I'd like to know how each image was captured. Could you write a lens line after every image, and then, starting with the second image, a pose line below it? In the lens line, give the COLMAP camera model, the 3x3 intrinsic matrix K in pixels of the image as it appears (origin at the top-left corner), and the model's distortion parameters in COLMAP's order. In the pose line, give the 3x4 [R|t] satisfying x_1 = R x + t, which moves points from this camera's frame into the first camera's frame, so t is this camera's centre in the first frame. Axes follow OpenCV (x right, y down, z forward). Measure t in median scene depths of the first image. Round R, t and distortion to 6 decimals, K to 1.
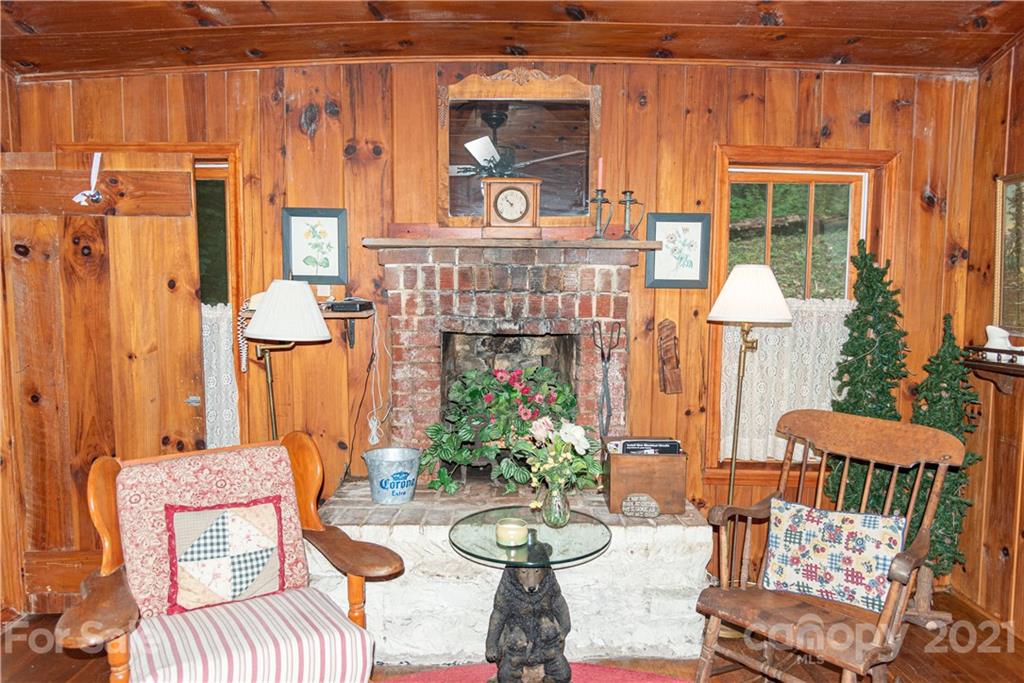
lens RADIAL K [[677.8, 0, 512.2], [0, 677.8, 344.9], [0, 0, 1]] dist [0.008981, -0.007142]
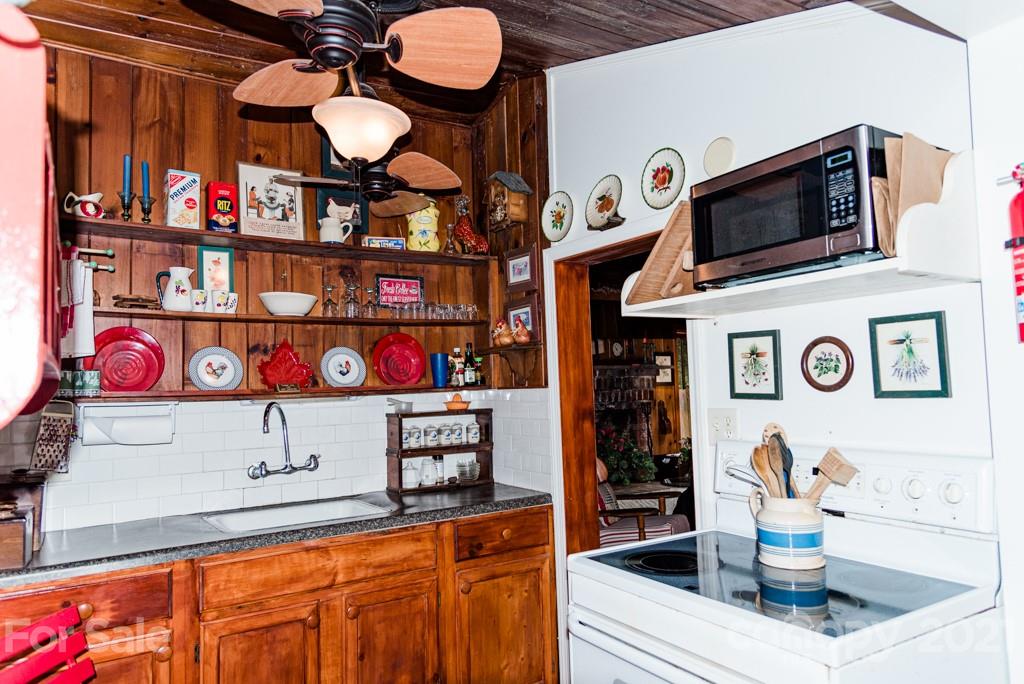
lens RADIAL K [[677.8, 0, 512.2], [0, 677.8, 345.4], [0, 0, 1]] dist [0.008981, -0.007142]
pose [[0.847136, 0.003890, 0.531362, -1.389942], [0.077431, 0.988396, -0.130682, 0.037519], [-0.525704, 0.151850, 0.837005, -0.623233]]
